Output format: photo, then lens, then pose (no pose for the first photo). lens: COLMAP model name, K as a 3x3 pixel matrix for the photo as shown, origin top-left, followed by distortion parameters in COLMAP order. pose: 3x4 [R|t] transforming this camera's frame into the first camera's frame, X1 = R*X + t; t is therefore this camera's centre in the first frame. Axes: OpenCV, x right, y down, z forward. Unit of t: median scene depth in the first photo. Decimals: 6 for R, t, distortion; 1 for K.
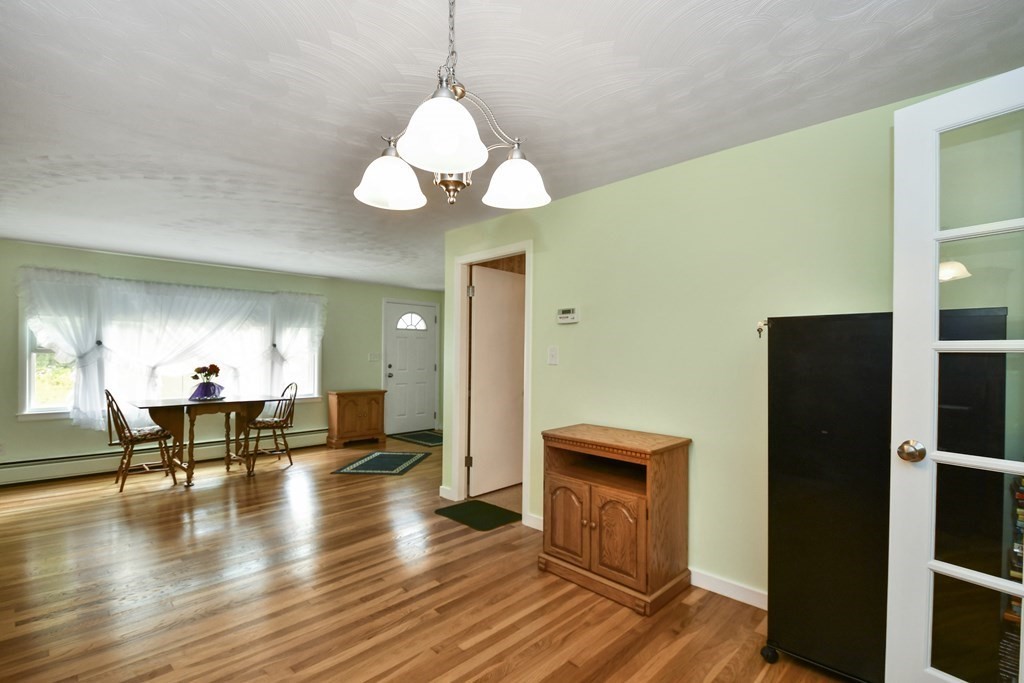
lens RADIAL K [[461.6, 0, 511.7], [0, 461.6, 353.3], [0, 0, 1]] dist [-0.022513, -0.000161]
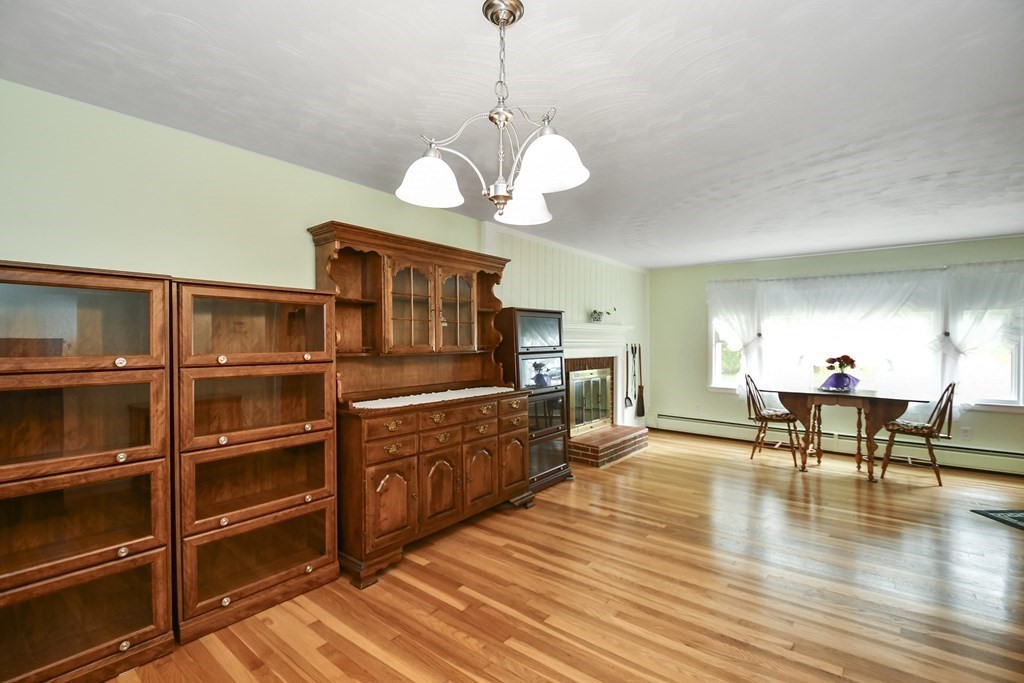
lens RADIAL K [[450.2, 0, 512.0], [0, 450.2, 341.5], [0, 0, 1]] dist [-0.000431, -0.000182]
pose [[0.126765, -0.001062, -0.991932, 0.199873], [-0.001745, 0.999998, -0.001293, -0.002119], [0.991931, 0.001895, 0.126763, 0.181146]]
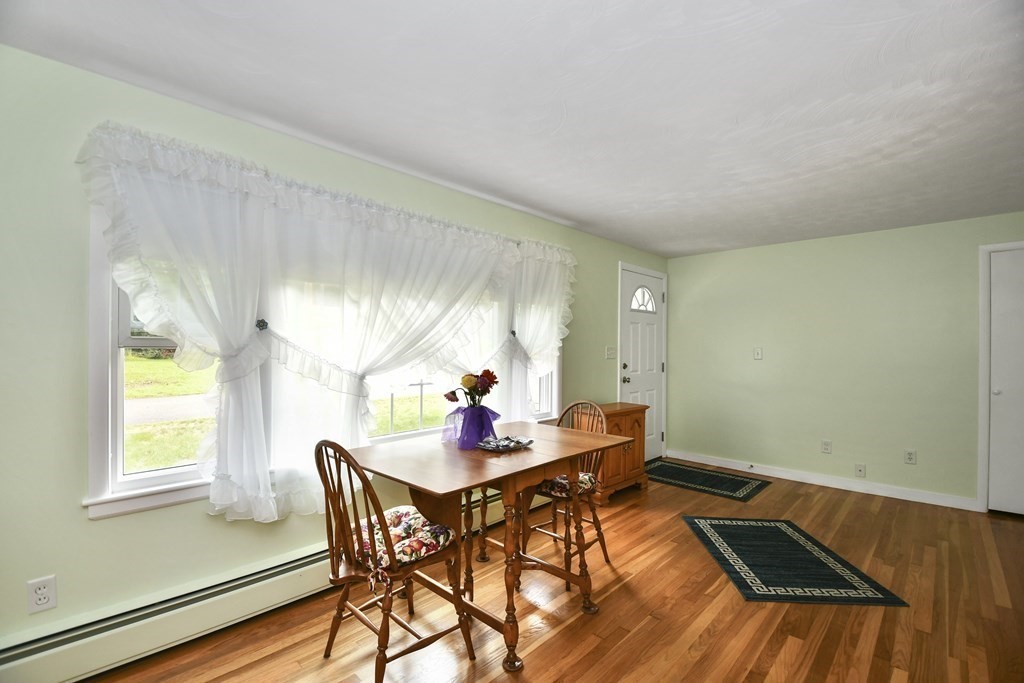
lens RADIAL K [[460.1, 0, 512.0], [0, 460.1, 341.5], [0, 0, 1]] dist [0.034077, -0.000068]
pose [[0.999771, 0.007095, 0.020199, -0.644634], [-0.007041, 0.999971, -0.002729, -0.006573], [-0.020218, 0.002586, 0.999792, 0.501922]]
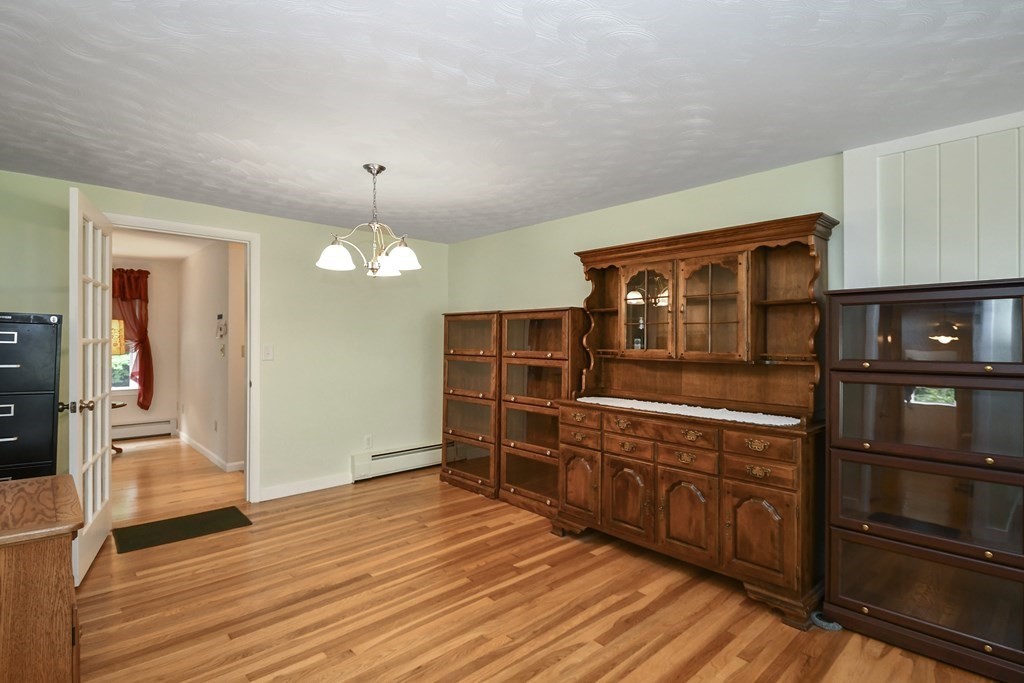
lens RADIAL K [[524.6, 0, 512.0], [0, 524.6, 341.5], [0, 0, 1]] dist [0.002330, 0.000024]
pose [[-0.999409, -0.008364, 0.033328, -0.182394], [-0.008160, 0.999947, 0.006235, -0.009853], [-0.033378, 0.005959, -0.999425, 0.708263]]
